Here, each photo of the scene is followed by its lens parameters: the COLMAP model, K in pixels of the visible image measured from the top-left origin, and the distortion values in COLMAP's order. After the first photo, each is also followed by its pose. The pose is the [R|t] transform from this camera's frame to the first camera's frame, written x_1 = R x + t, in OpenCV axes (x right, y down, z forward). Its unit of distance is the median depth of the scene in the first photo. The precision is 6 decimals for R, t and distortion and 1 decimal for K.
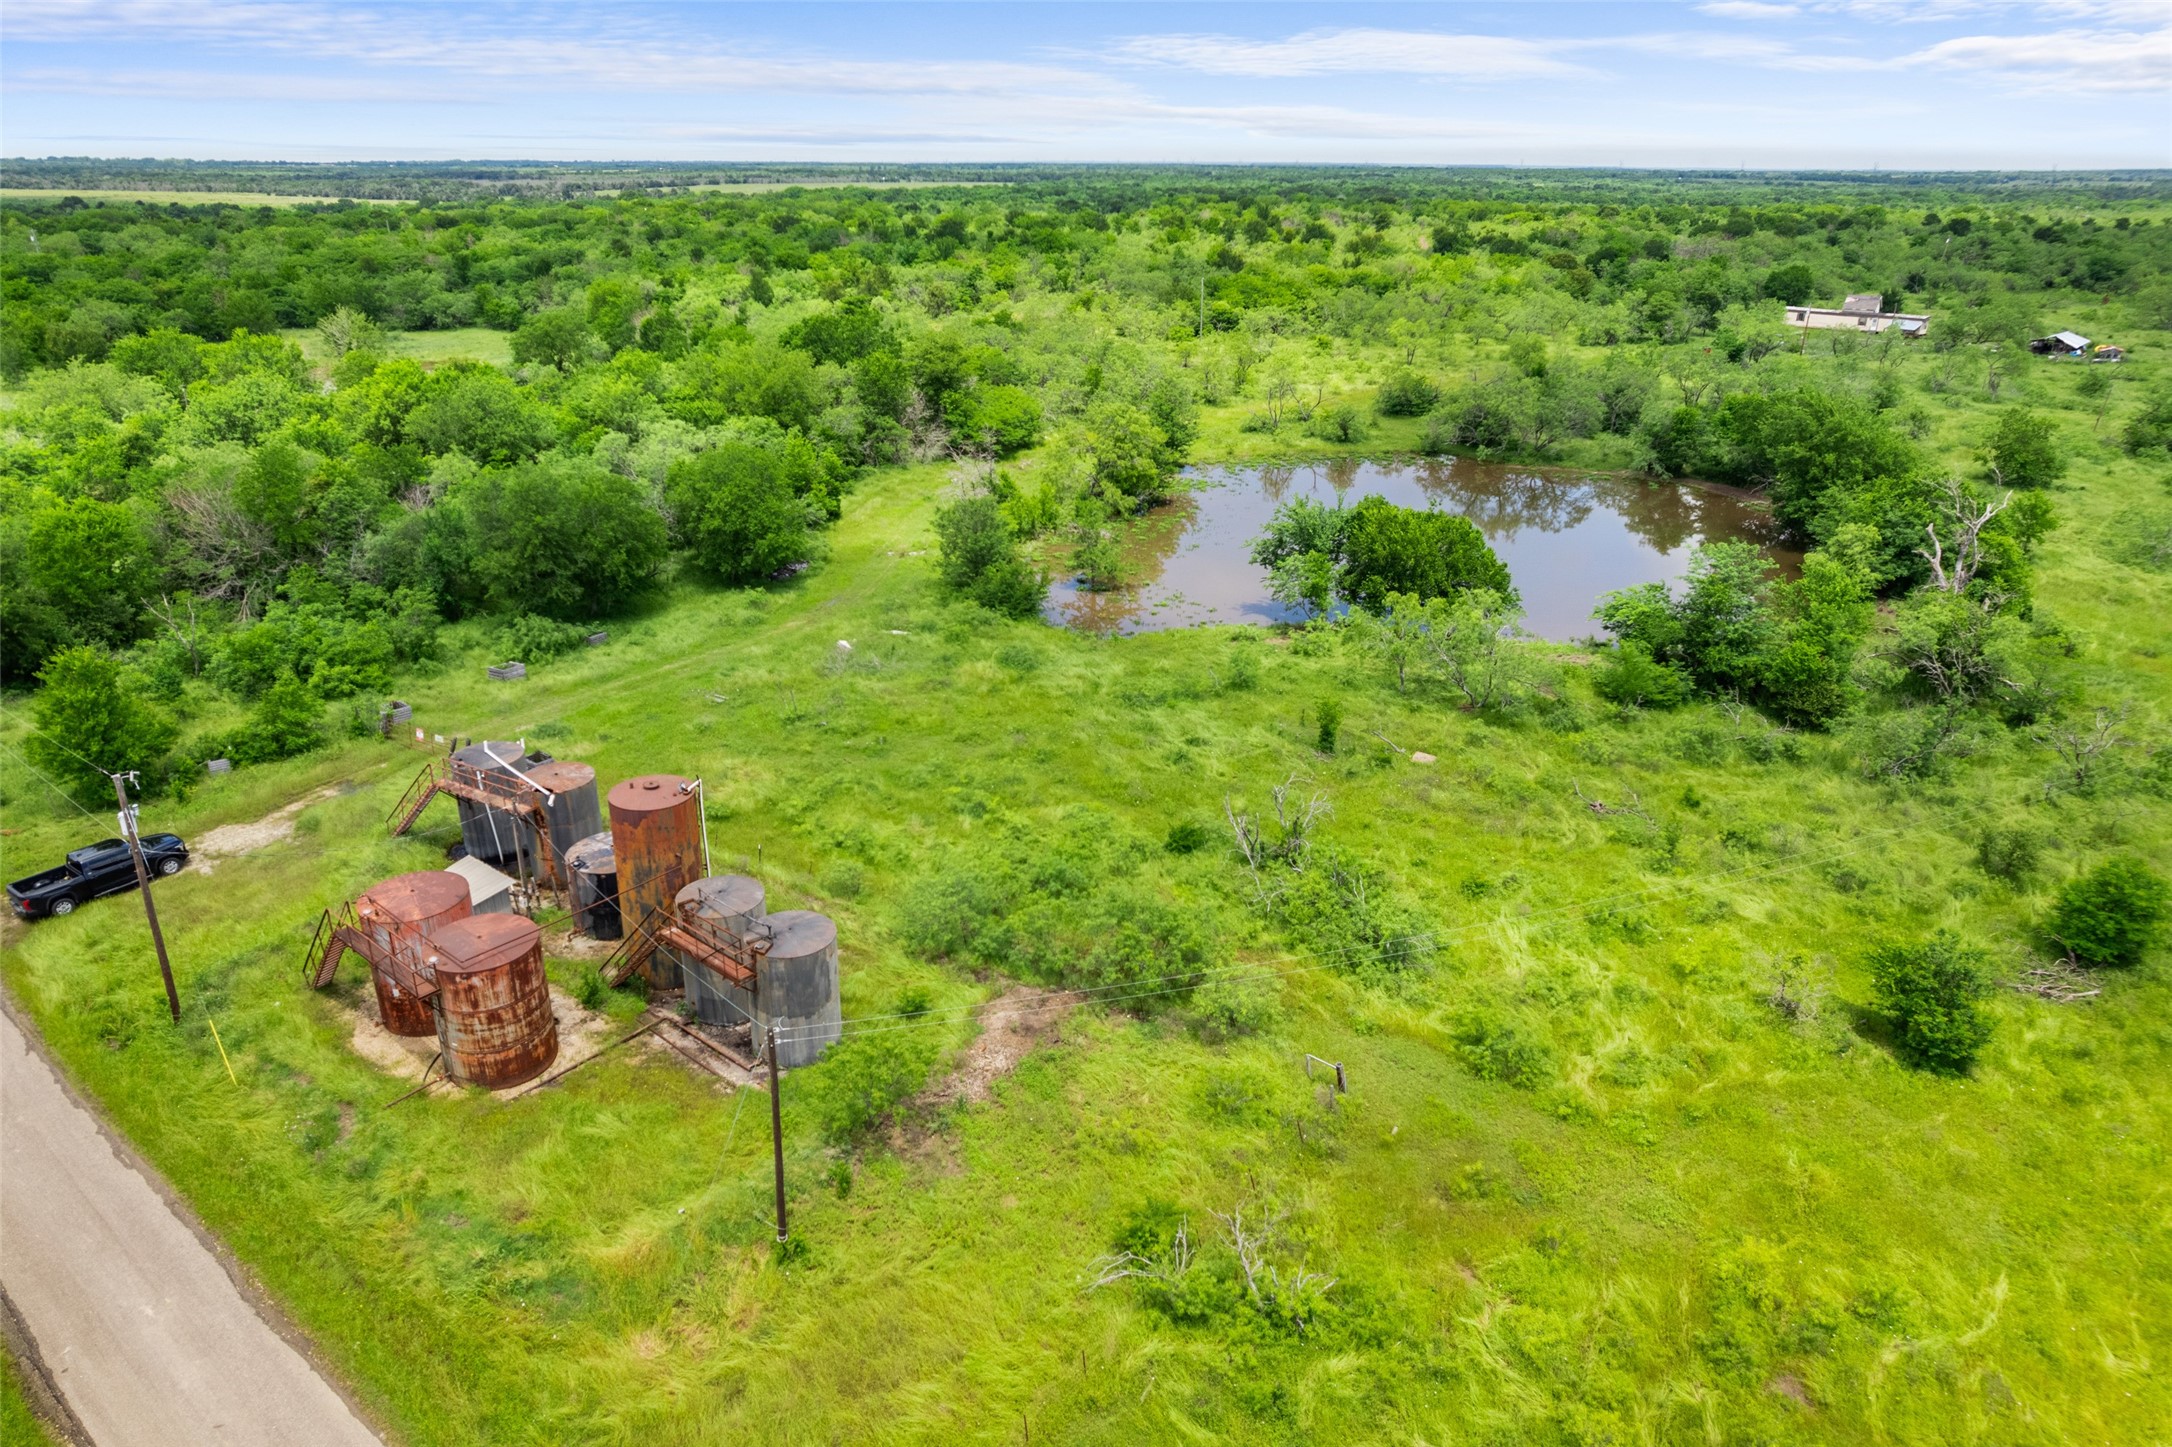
lens RADIAL K [[1393.1, 0, 1086.5], [0, 1393.1, 685.3], [0, 0, 1]] dist [-0.088336, 0.074931]
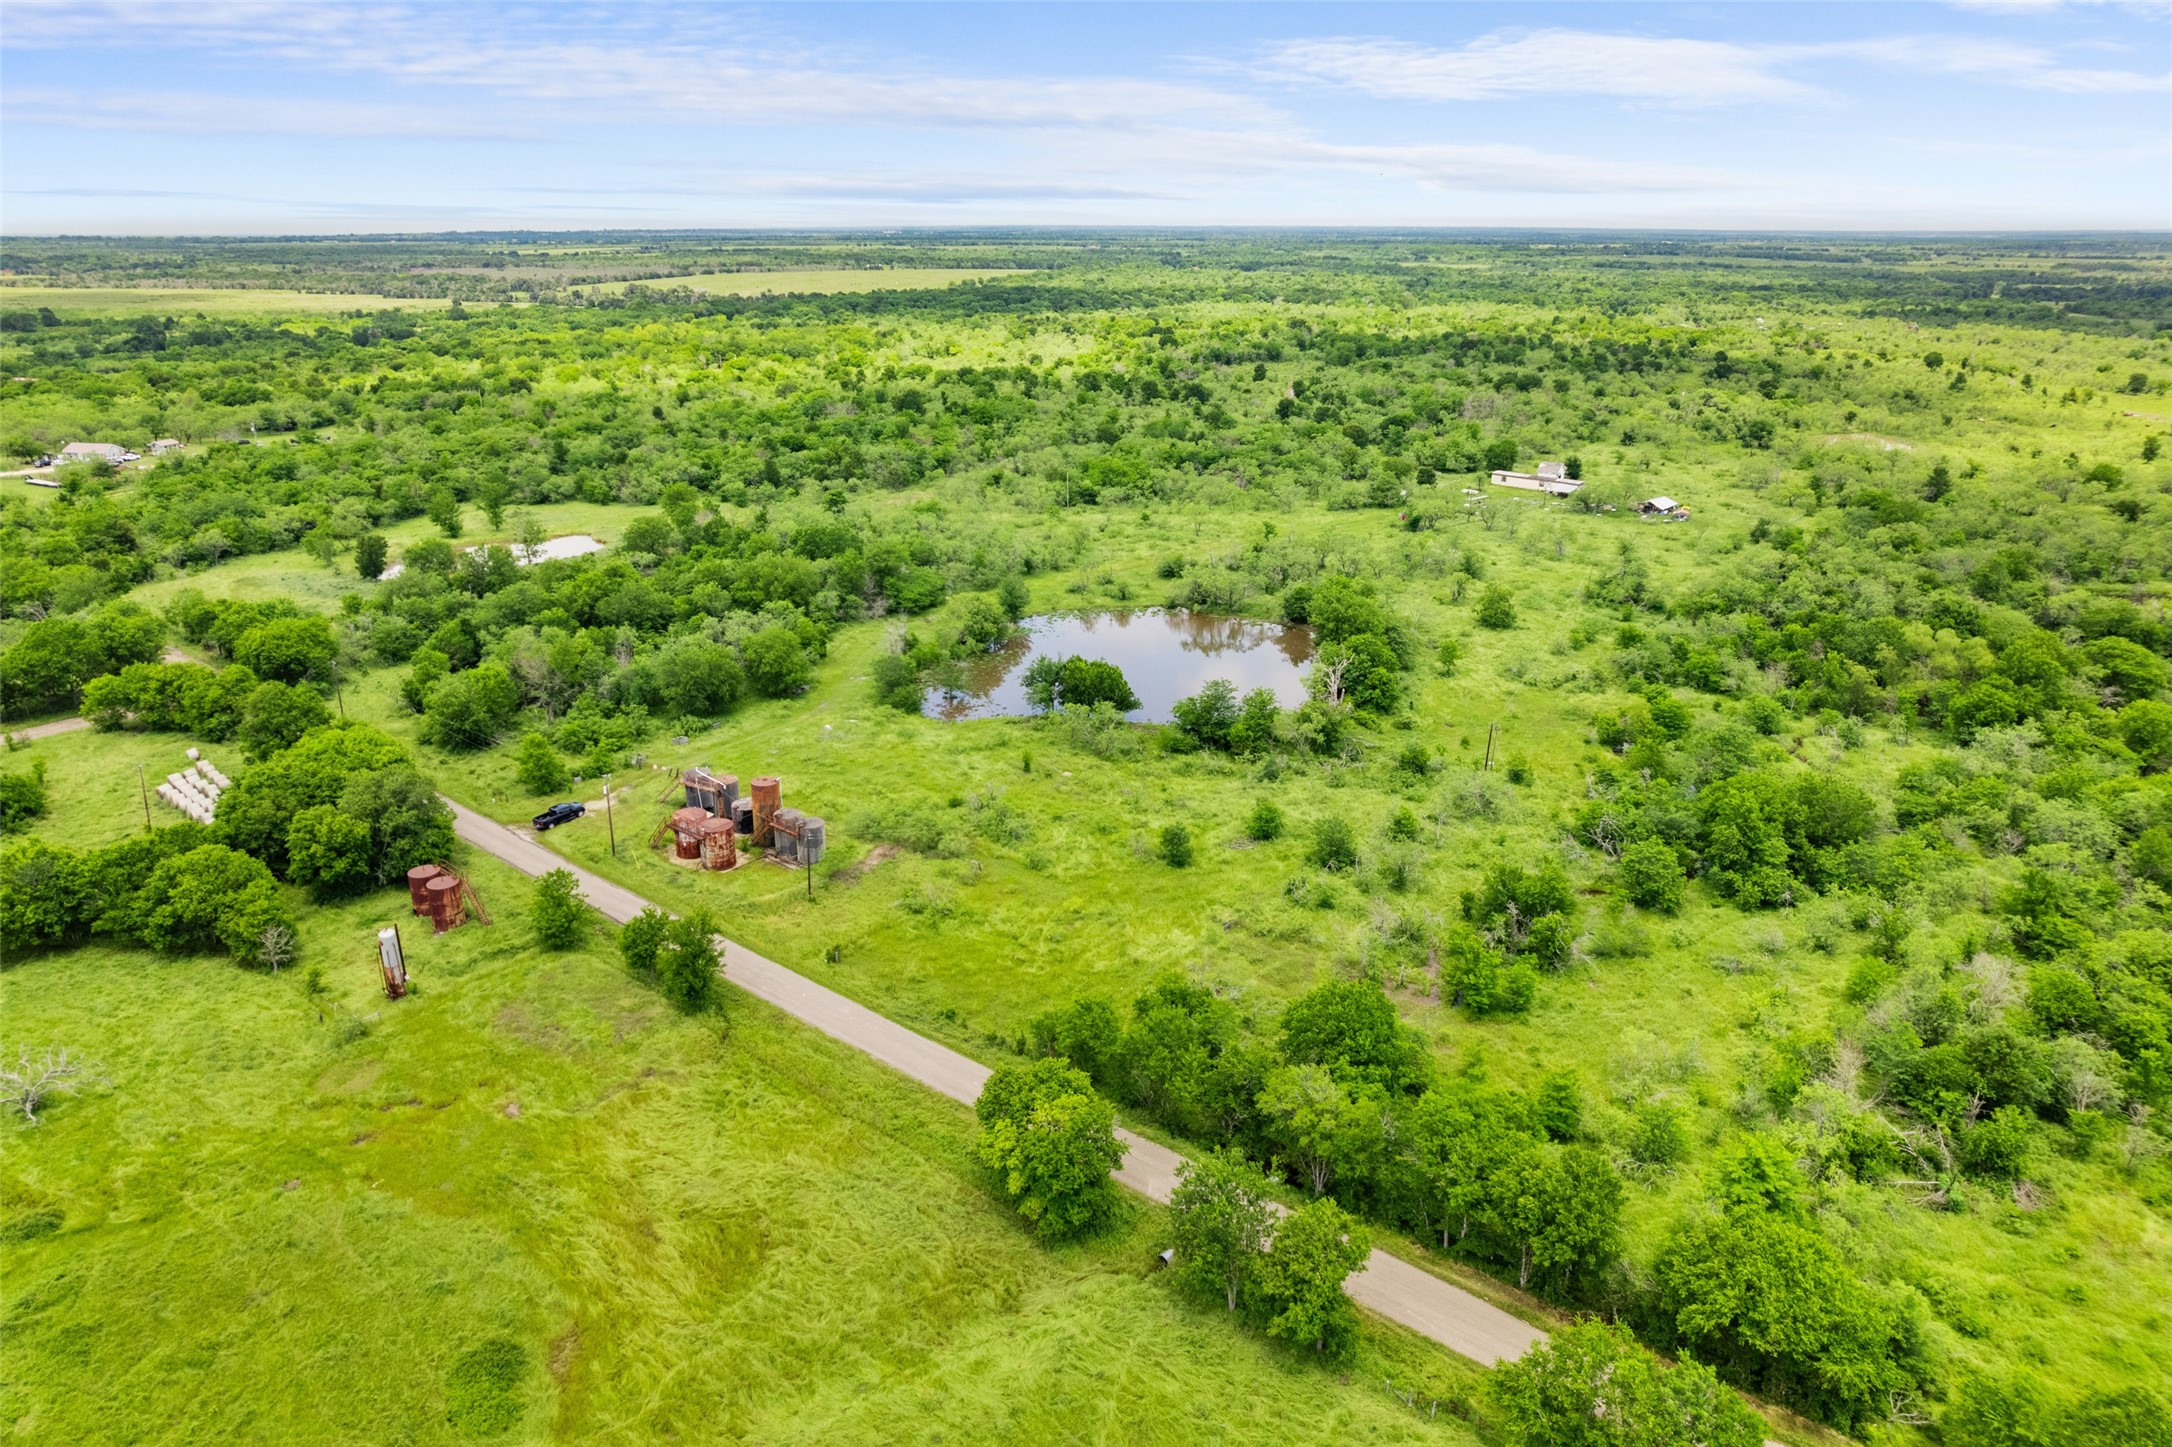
lens RADIAL K [[1393.1, 0, 1086.5], [0, 1393.1, 685.3], [0, 0, 1]] dist [-0.088336, 0.074931]
pose [[0.999936, -0.007587, 0.008401, 0.197987], [0.007926, 0.999127, -0.041026, -0.001981], [-0.008082, 0.041090, 0.999123, -1.099665]]
